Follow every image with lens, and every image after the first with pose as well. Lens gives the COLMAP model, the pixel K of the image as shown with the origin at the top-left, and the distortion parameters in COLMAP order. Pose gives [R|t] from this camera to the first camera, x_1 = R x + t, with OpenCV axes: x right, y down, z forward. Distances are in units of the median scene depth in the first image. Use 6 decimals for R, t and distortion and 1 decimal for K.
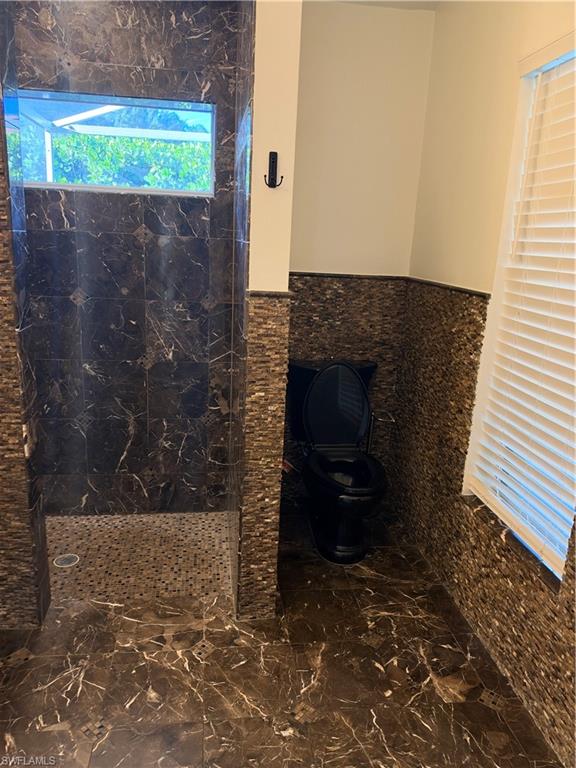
lens RADIAL K [[551.4, 0, 288.7], [0, 551.4, 391.2], [0, 0, 1]] dist [0.066824, -0.094909]
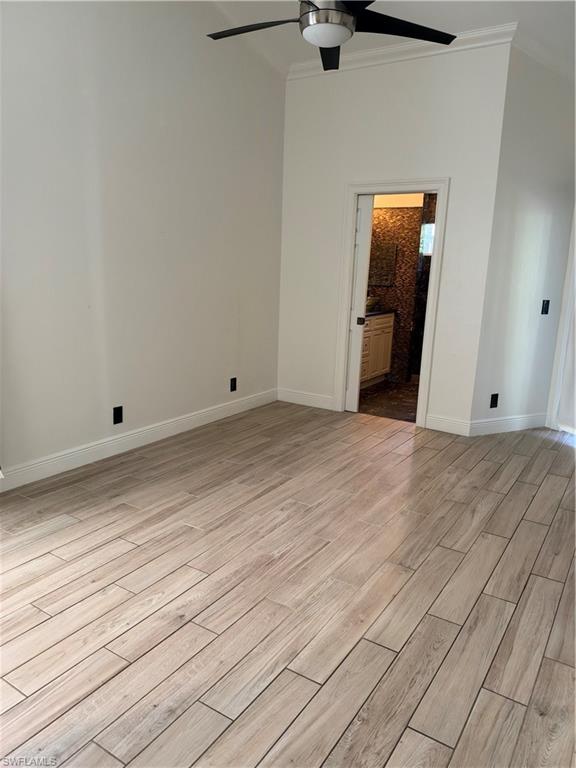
lens RADIAL K [[560.2, 0, 288.0], [0, 560.2, 384.0], [0, 0, 1]] dist [0.118118, -0.251229]
pose [[0.764176, 0.118753, -0.633982, 1.031835], [-0.172190, 0.984793, -0.023086, 0.544301], [0.621600, 0.126807, 0.773003, -1.841974]]
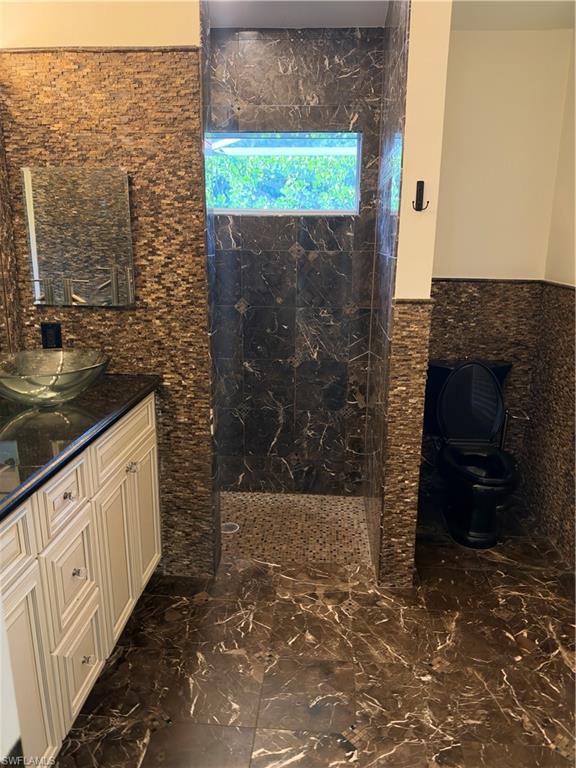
lens RADIAL K [[560.2, 0, 288.0], [0, 560.2, 384.0], [0, 0, 1]] dist [0.118118, -0.251229]
pose [[0.977967, 0.015753, -0.208165, -0.032894], [-0.018982, 0.999728, -0.013522, 0.013351], [0.207896, 0.017175, 0.978000, -0.157745]]
